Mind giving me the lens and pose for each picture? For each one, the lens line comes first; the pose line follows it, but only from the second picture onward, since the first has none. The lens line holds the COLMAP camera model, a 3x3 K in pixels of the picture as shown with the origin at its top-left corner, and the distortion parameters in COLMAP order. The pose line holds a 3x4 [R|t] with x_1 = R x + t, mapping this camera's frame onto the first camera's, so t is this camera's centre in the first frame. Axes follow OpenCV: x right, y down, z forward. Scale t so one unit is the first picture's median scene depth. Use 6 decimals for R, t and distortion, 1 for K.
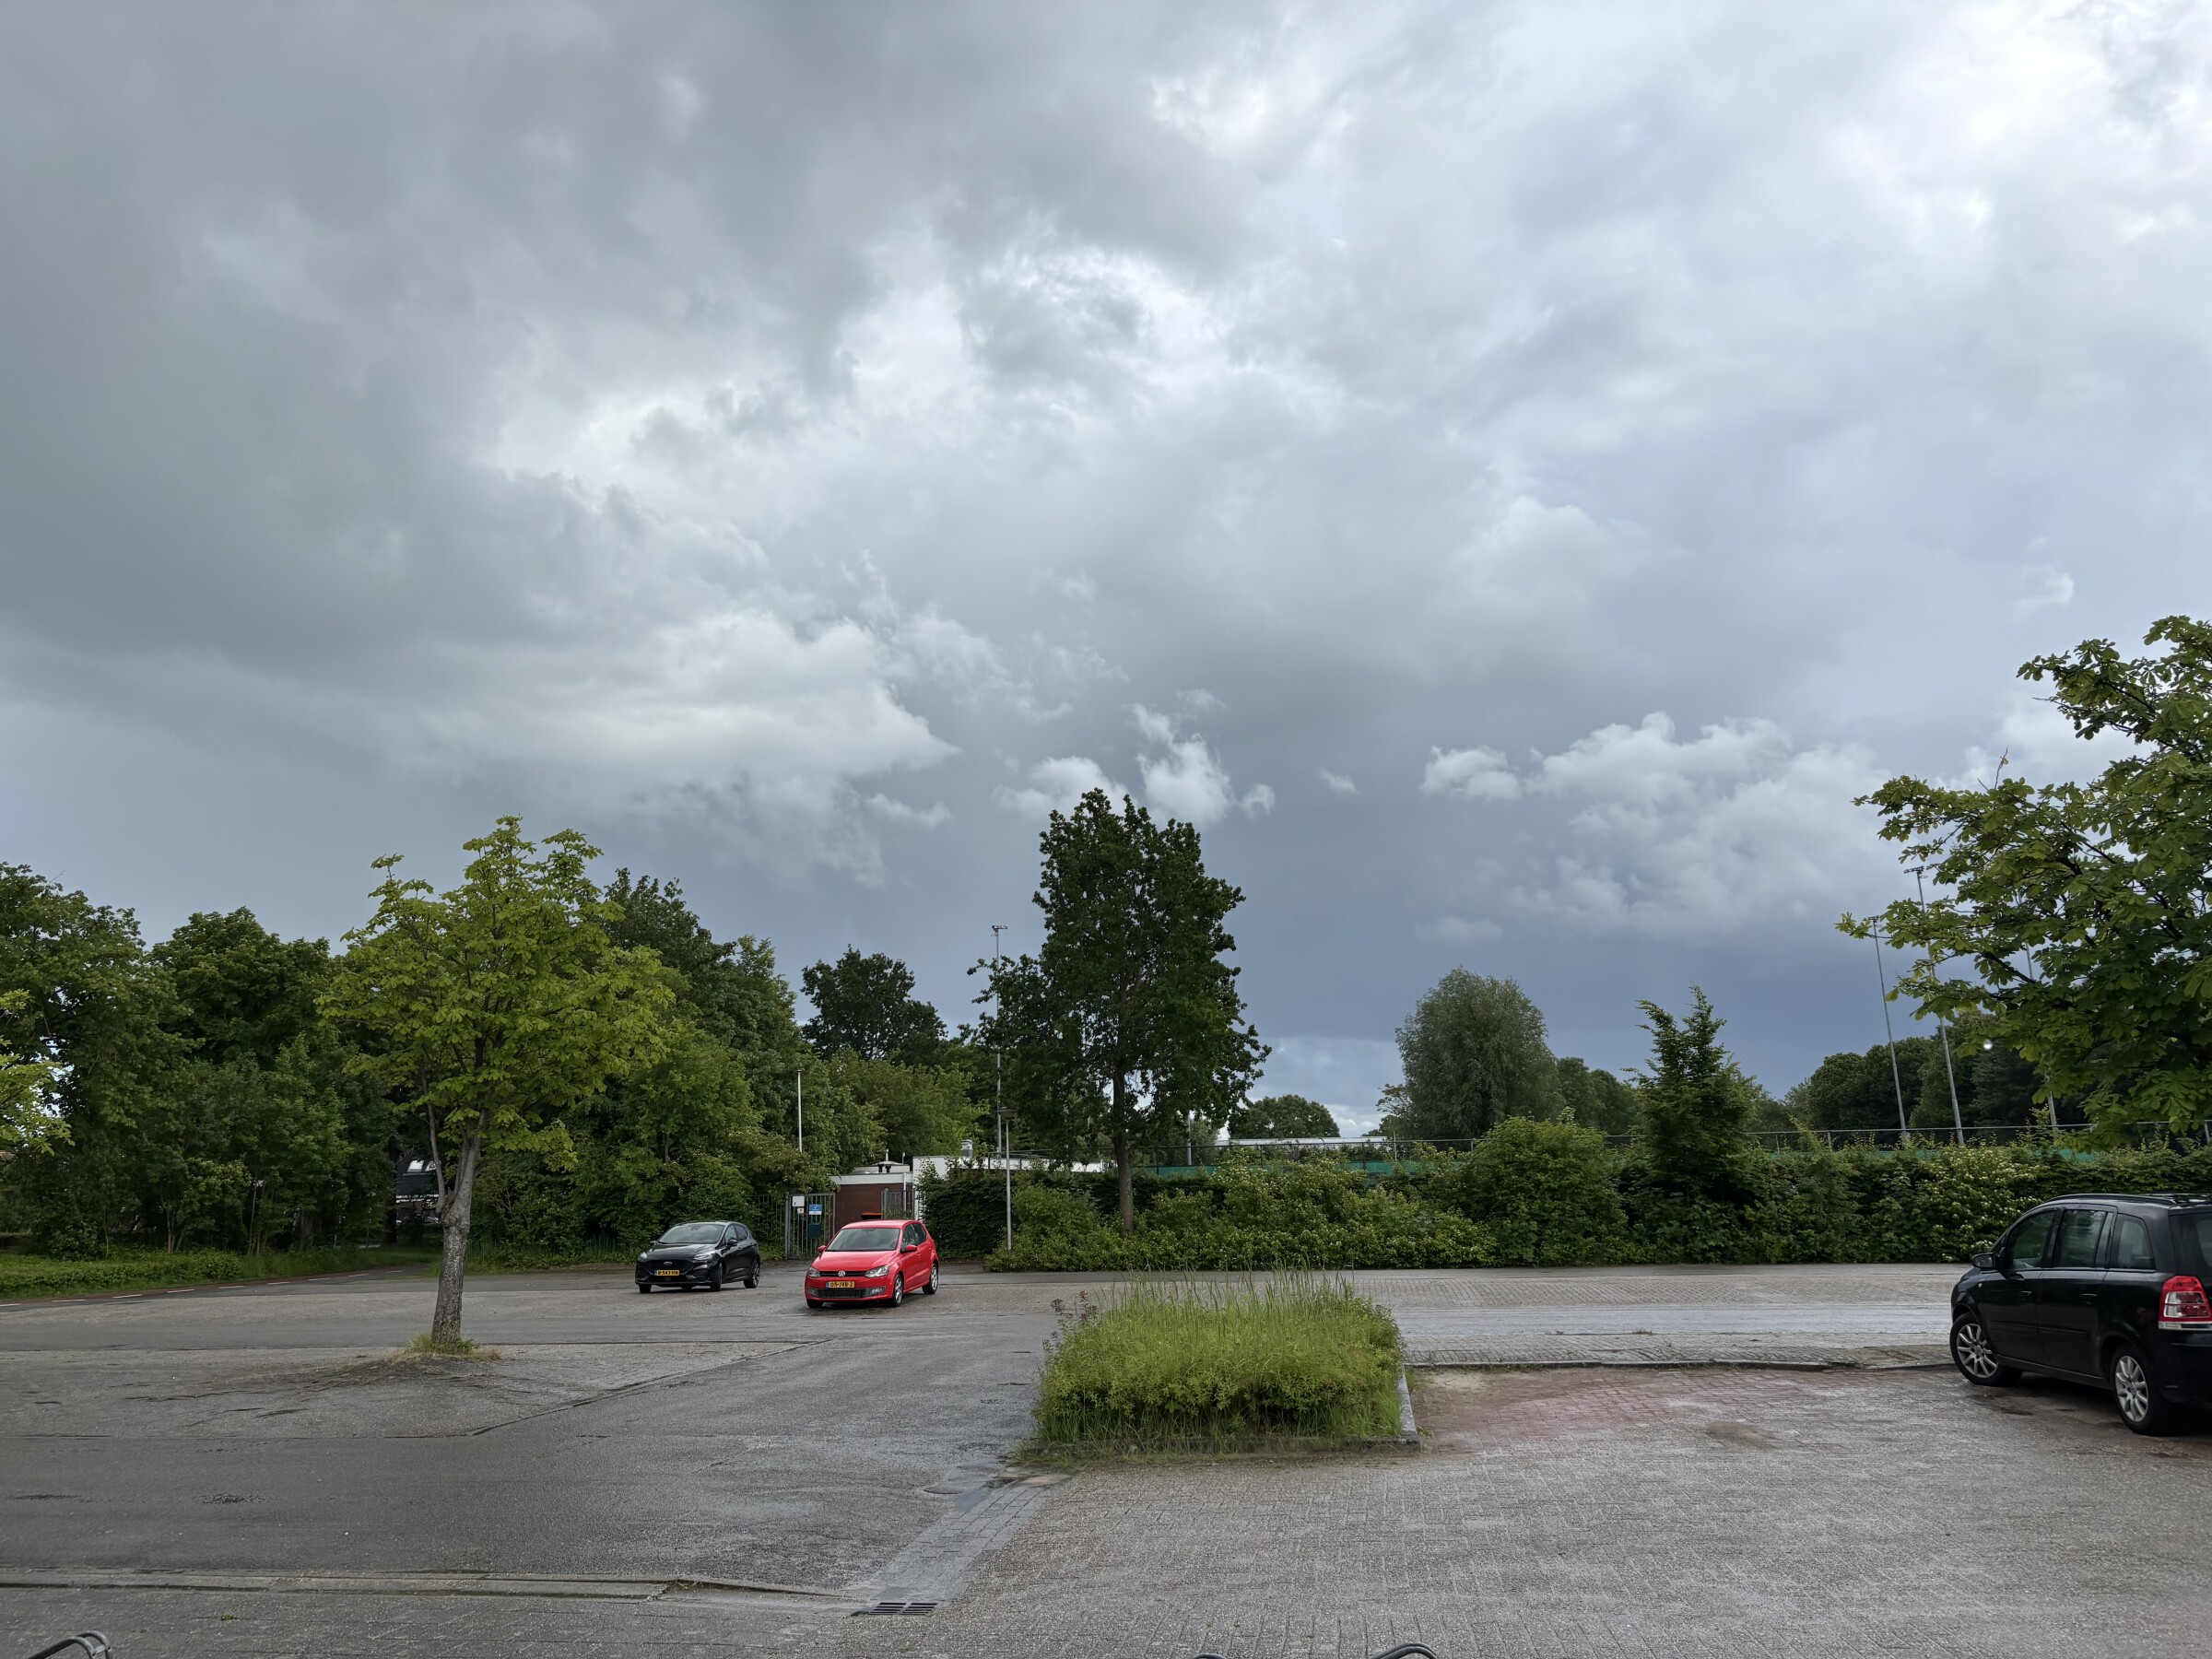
lens RADIAL K [[1667.3, 0, 1106.0], [0, 1667.3, 829.5], [0, 0, 1]] dist [0.004028, 0.000566]
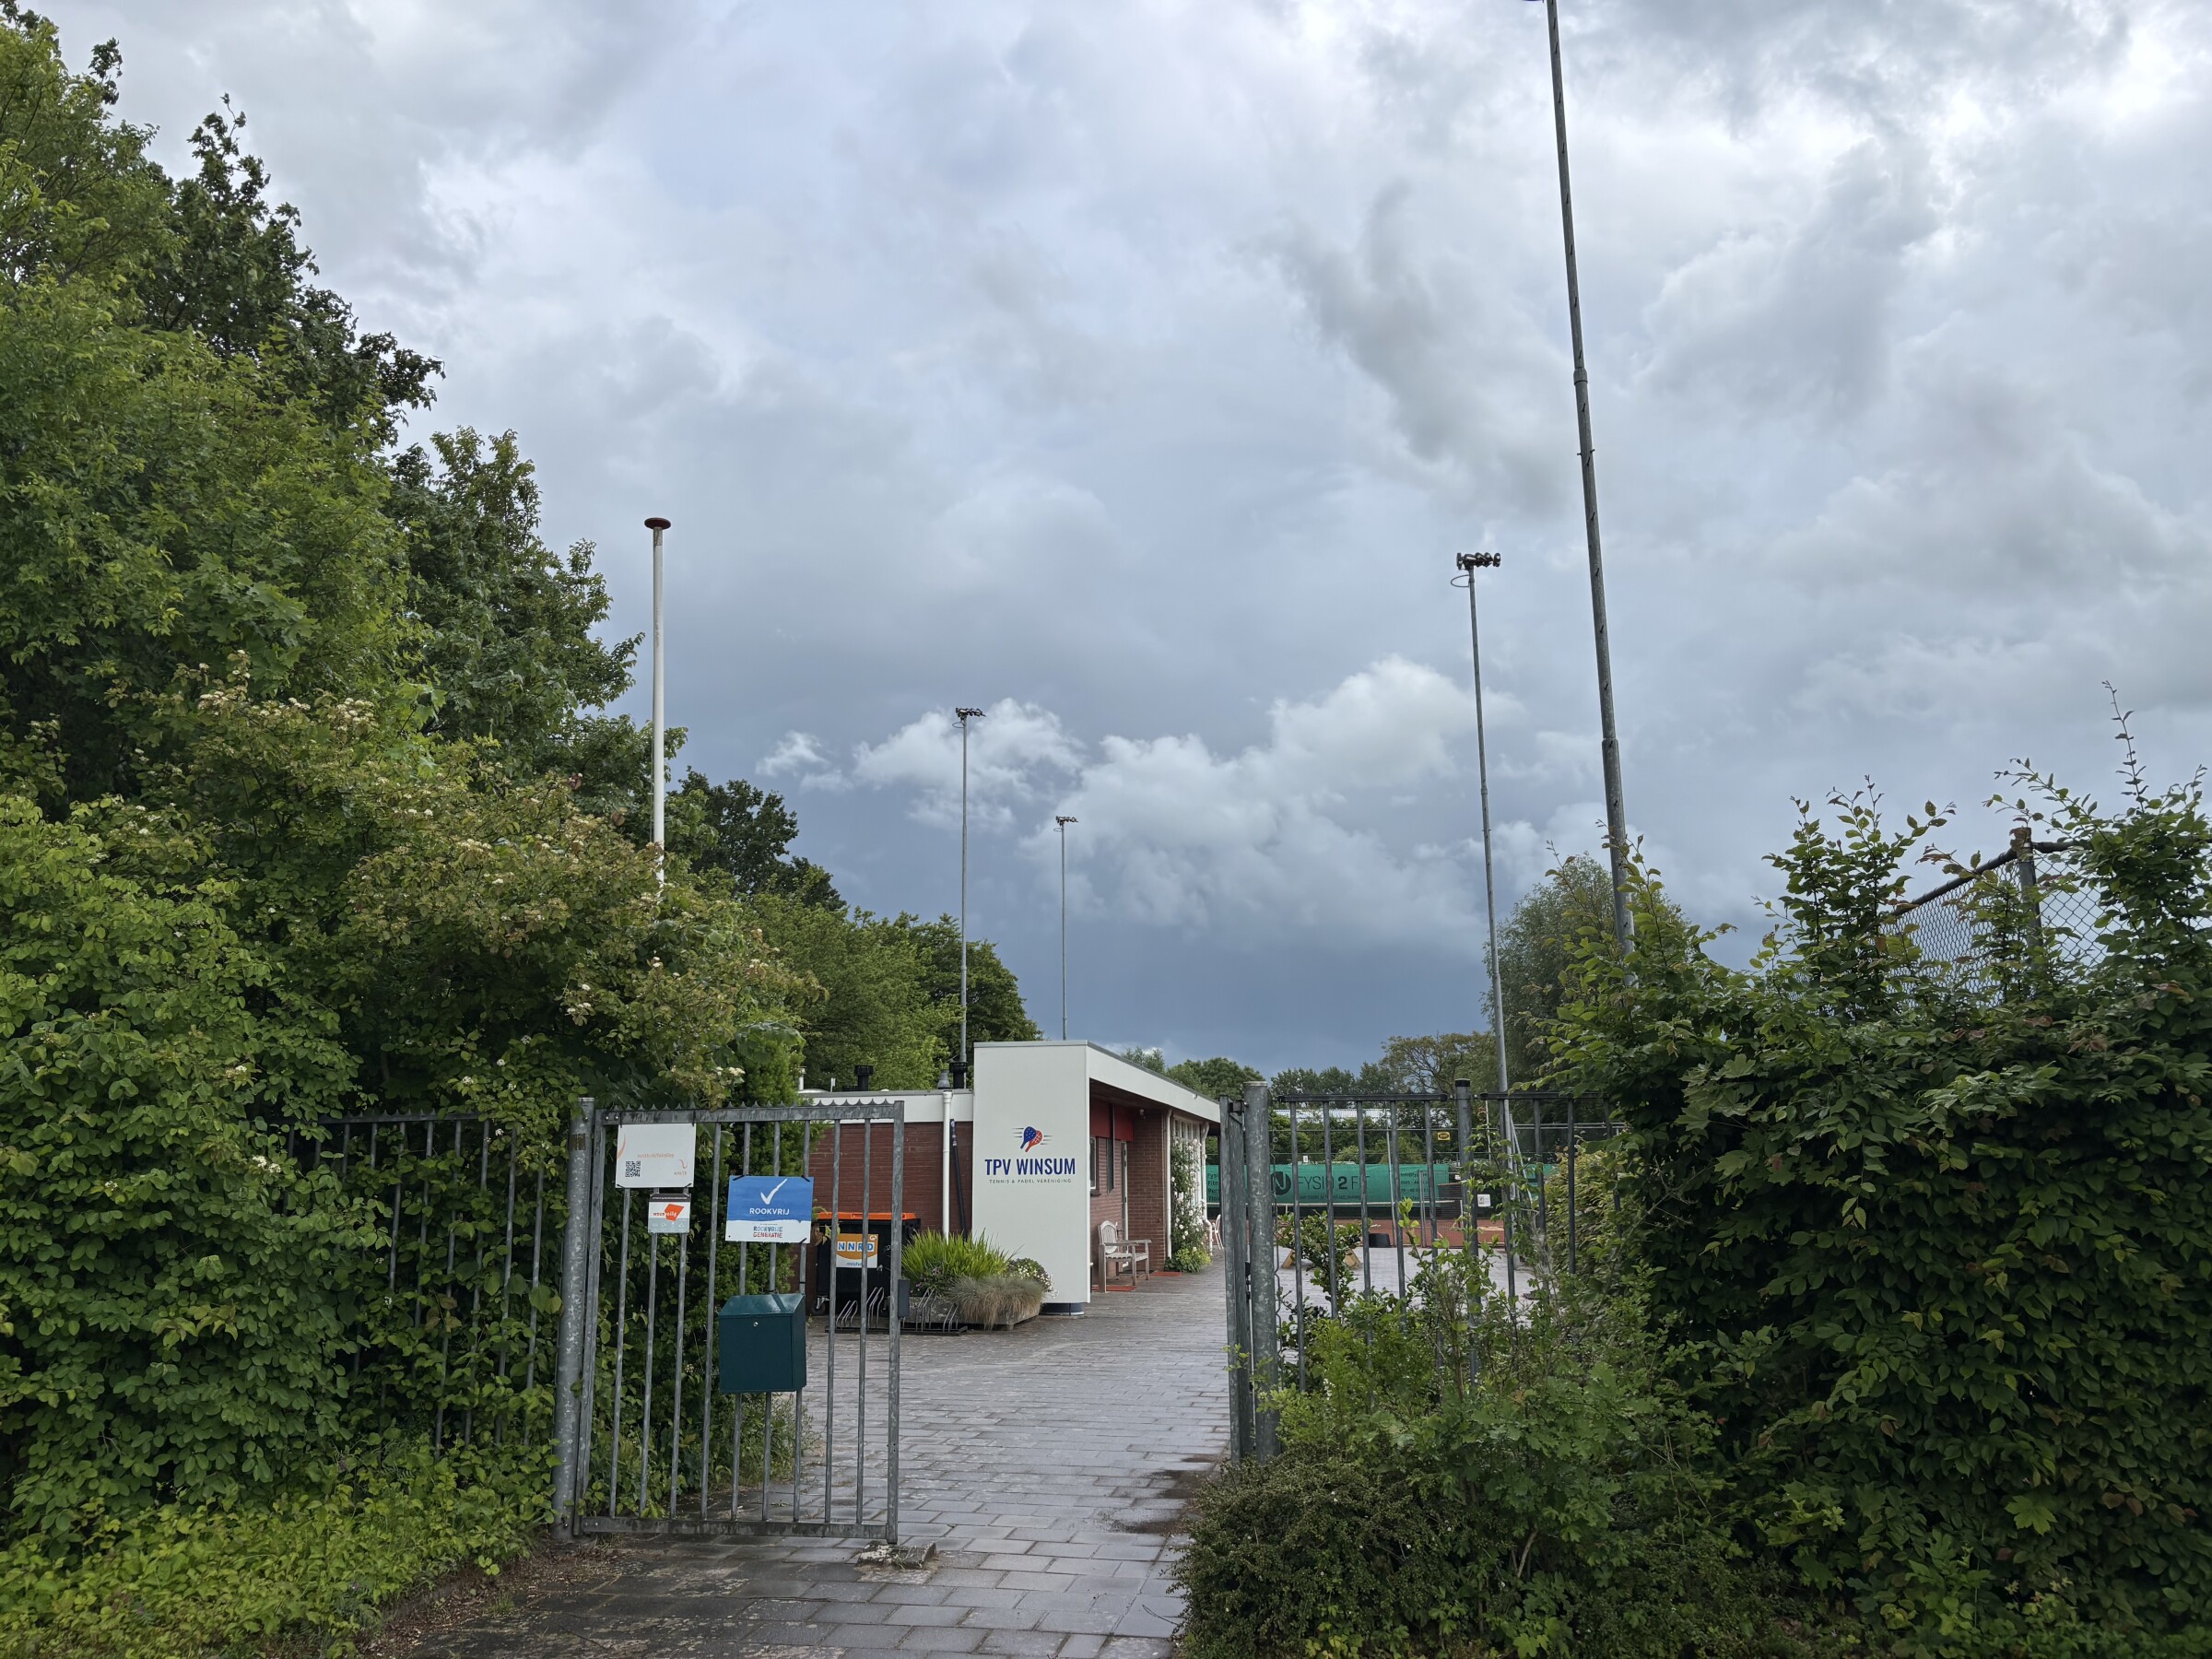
lens RADIAL K [[1667.3, 0, 1106.0], [0, 1667.3, 829.5], [0, 0, 1]] dist [0.004028, 0.000566]
pose [[0.992819, 0.035981, 0.114083, -0.073922], [-0.036763, 0.999313, 0.004754, 0.087027], [-0.113834, -0.008914, 0.993460, 0.384623]]
